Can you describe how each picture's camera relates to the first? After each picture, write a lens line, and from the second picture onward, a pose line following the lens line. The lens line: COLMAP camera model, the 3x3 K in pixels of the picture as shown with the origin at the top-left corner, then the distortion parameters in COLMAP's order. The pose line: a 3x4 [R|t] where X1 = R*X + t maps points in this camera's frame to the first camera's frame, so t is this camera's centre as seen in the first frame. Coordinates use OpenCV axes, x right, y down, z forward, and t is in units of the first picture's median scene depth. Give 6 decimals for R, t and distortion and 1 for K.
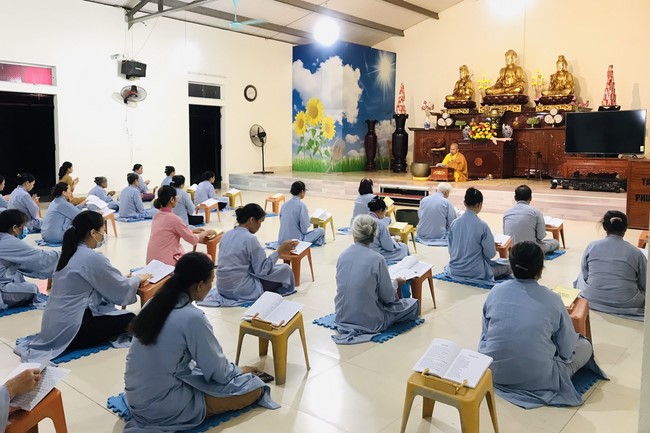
lens RADIAL K [[544.7, 0, 313.2], [0, 544.7, 191.8], [0, 0, 1]] dist [0.043994, -0.066904]
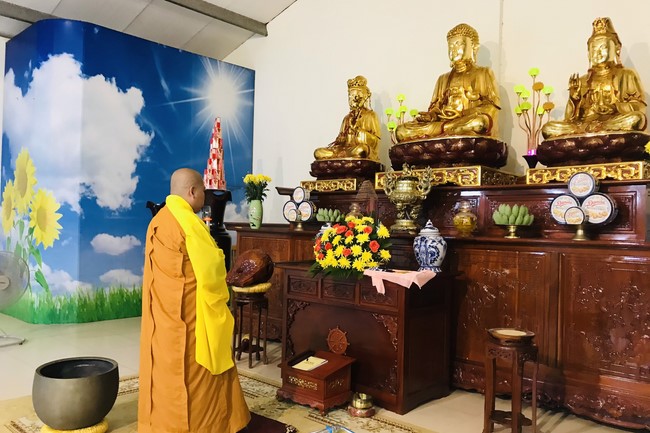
lens RADIAL K [[544.7, 0, 315.1], [0, 544.7, 222.9], [0, 0, 1]] dist [0.043994, -0.066904]
pose [[0.998831, 0.020405, -0.043826, 0.261771], [-0.024541, 0.995078, -0.096008, -0.079761], [0.041651, 0.096971, 0.994415, 0.595560]]
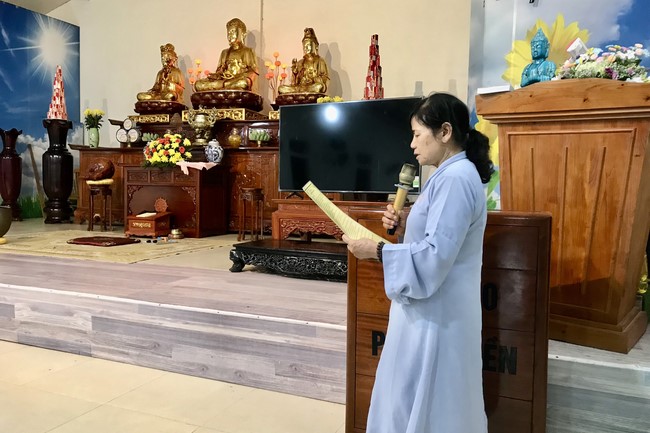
lens RADIAL K [[544.7, 0, 325.6], [0, 544.7, 217.8], [0, 0, 1]] dist [0.043994, -0.066904]
pose [[0.948984, -0.001791, 0.315318, 0.248368], [0.010541, 0.999605, -0.026048, -0.024219], [-0.315147, 0.028043, 0.948629, 0.383768]]
